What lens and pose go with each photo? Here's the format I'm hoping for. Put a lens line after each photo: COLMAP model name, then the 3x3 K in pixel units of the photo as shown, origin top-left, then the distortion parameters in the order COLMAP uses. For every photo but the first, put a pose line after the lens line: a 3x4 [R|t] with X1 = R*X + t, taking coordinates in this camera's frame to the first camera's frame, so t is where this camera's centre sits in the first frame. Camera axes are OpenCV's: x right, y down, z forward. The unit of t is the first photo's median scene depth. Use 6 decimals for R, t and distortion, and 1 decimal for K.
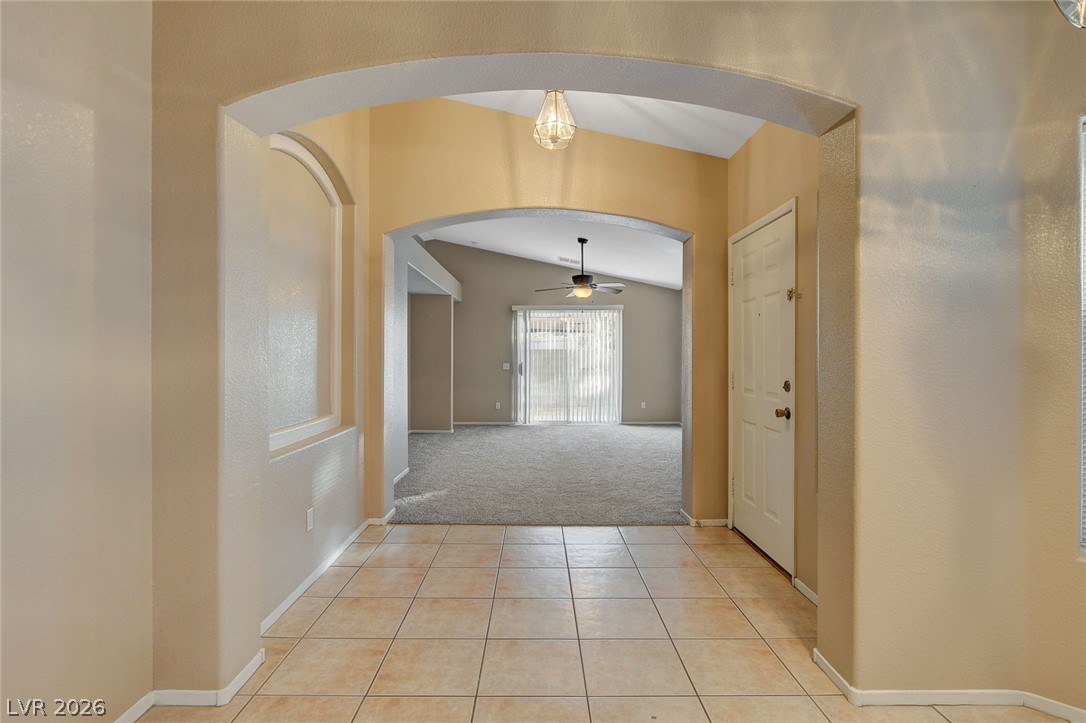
lens RADIAL K [[536.8, 0, 550.6], [0, 536.8, 357.9], [0, 0, 1]] dist [-0.011571, -0.003087]
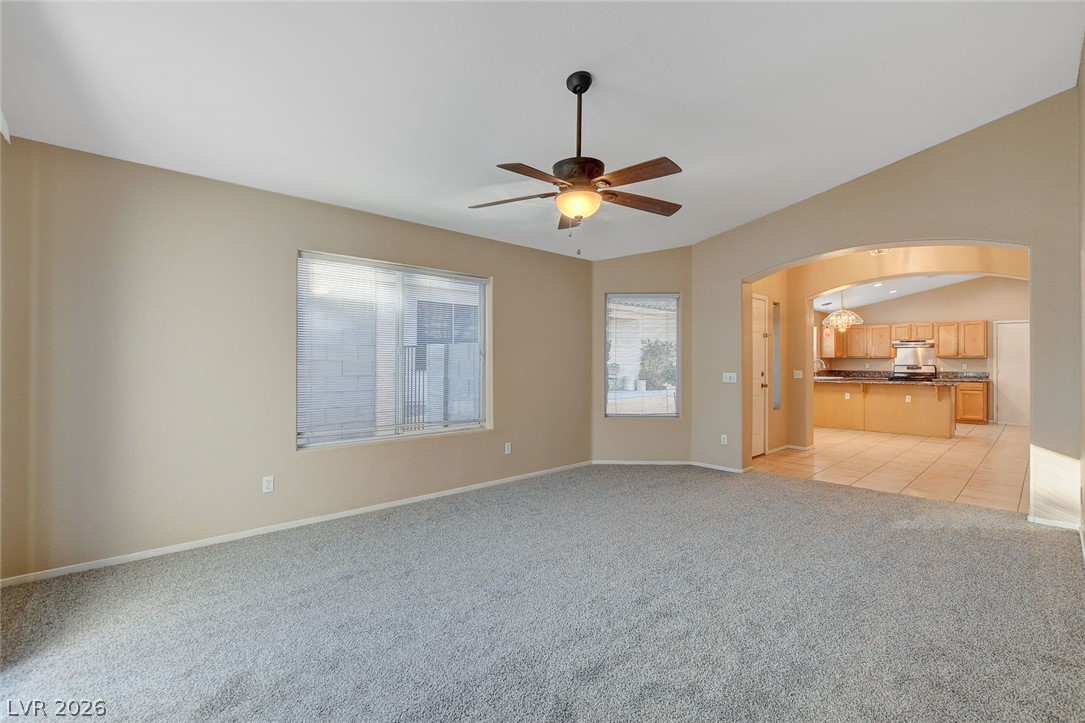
lens RADIAL K [[490.3, 0, 529.3], [0, 490.3, 358.9], [0, 0, 1]] dist [-0.019935, 0.000025]
pose [[-0.655869, 0.000691, 0.754875, -0.276935], [-0.002233, 0.999993, -0.002855, -0.002838], [-0.754872, -0.003558, -0.655863, 1.776294]]
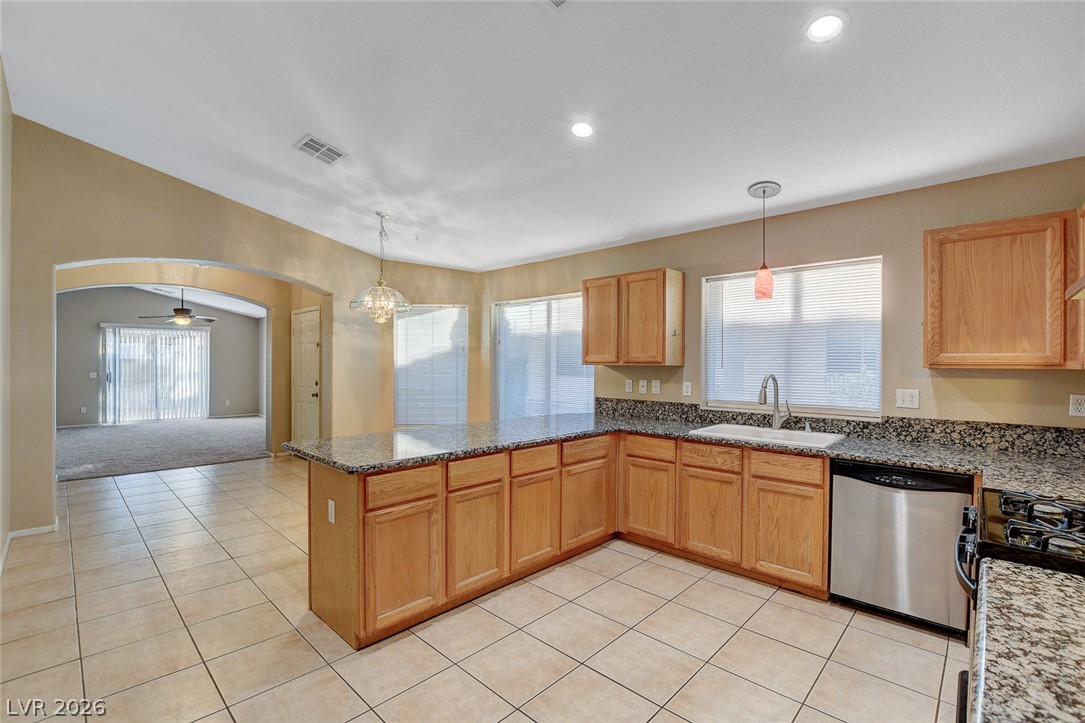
lens RADIAL K [[490.3, 0, 528.5], [0, 490.3, 360.8], [0, 0, 1]] dist [-0.019935, 0.000025]
pose [[0.726155, 0.000942, 0.687530, -0.196041], [-0.000339, 0.999999, -0.001012, -0.024544], [-0.687531, 0.000502, 0.726155, -0.656113]]
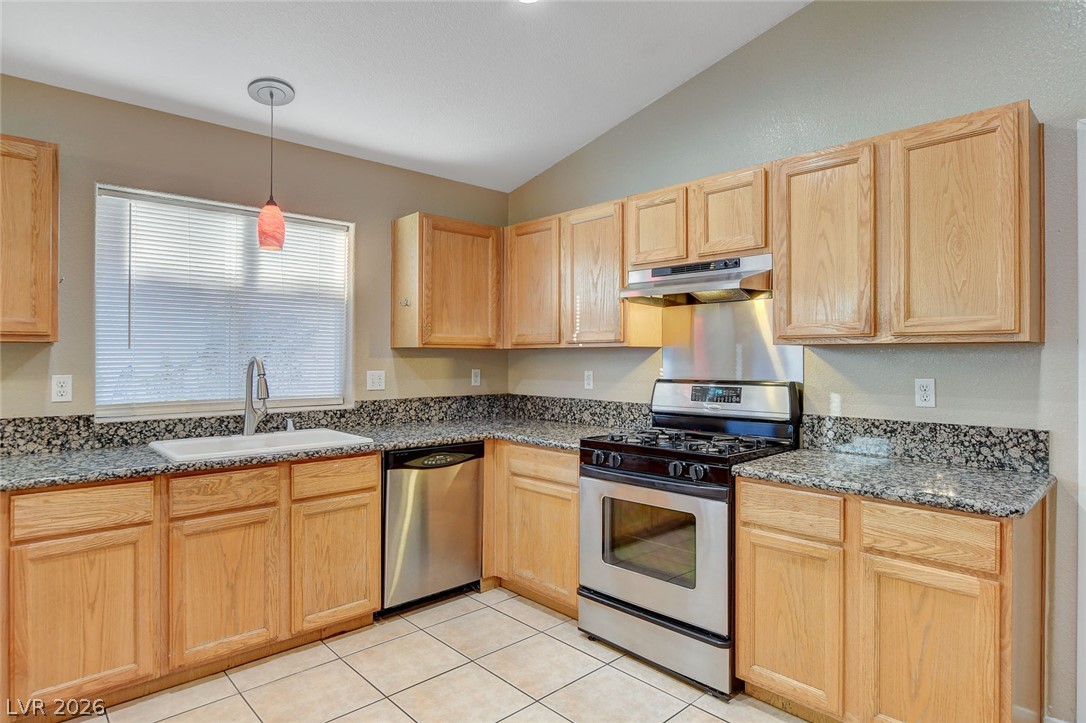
lens RADIAL K [[592.2, 0, 539.8], [0, 592.2, 357.7], [0, 0, 1]] dist [-0.021981, 0.004579]
pose [[-0.653644, -0.001764, 0.756800, -0.108140], [-0.000484, 0.999998, 0.001913, -0.008379], [-0.756802, 0.000884, -0.653644, -0.268480]]
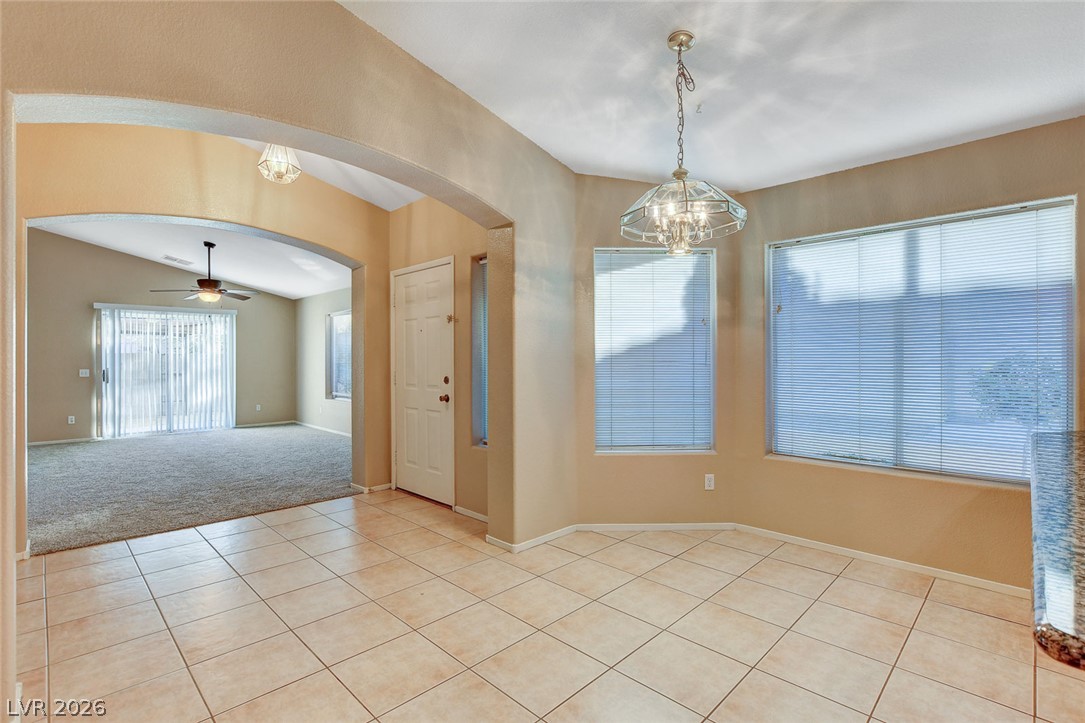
lens RADIAL K [[490.3, 0, 529.2], [0, 490.3, 362.1], [0, 0, 1]] dist [-0.019935, 0.000025]
pose [[0.715452, -0.006998, 0.698626, -0.190589], [0.006025, 0.999974, 0.003847, -0.000622], [-0.698635, 0.001457, 0.715476, -0.076140]]
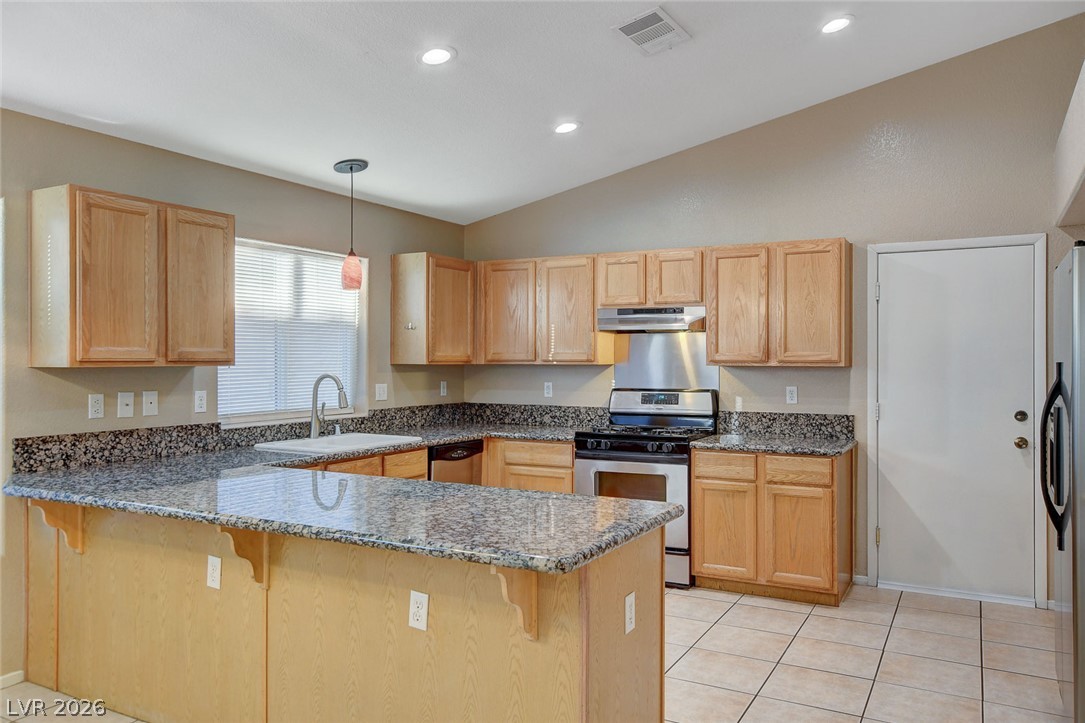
lens RADIAL K [[798.7, 0, 535.6], [0, 798.7, 358.4], [0, 0, 1]] dist [-0.019382, 0.039035]
pose [[-0.857651, -0.002336, 0.514228, -0.195524], [-0.001804, 0.999997, 0.001533, -0.027143], [-0.514230, 0.000387, -0.857652, 0.214907]]
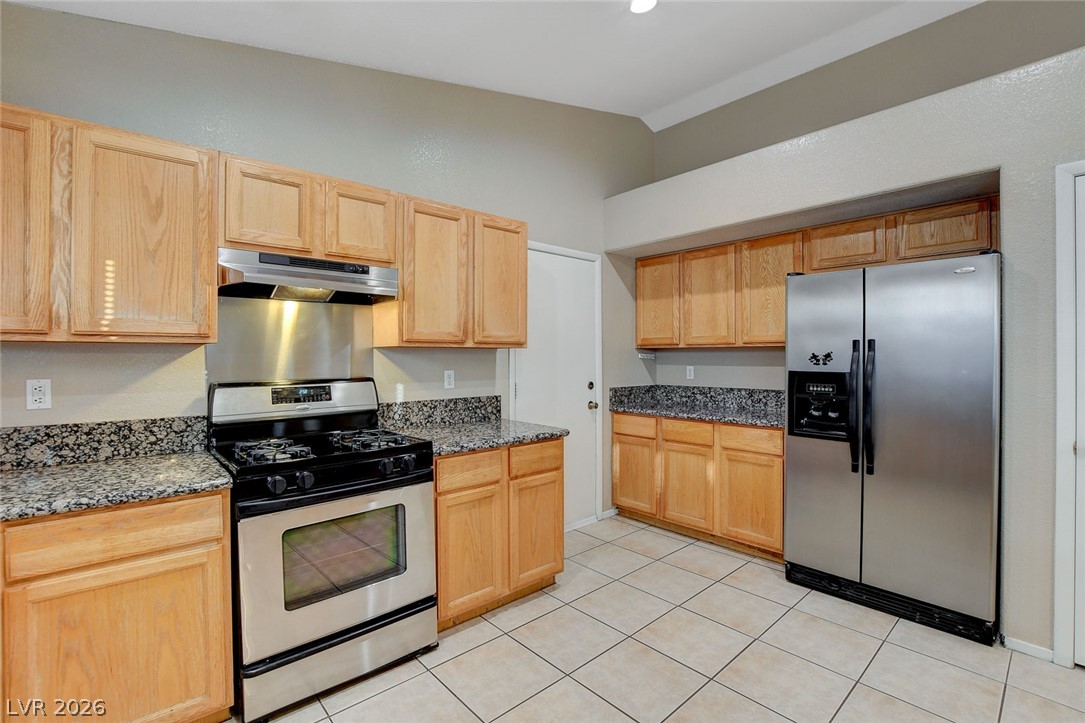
lens RADIAL K [[490.3, 0, 541.0], [0, 490.3, 356.3], [0, 0, 1]] dist [-0.019935, 0.000025]
pose [[-0.768954, -0.000885, -0.639304, 0.303999], [-0.001772, 0.999998, 0.000746, -0.008829], [0.639302, 0.001706, -0.768954, -0.271272]]
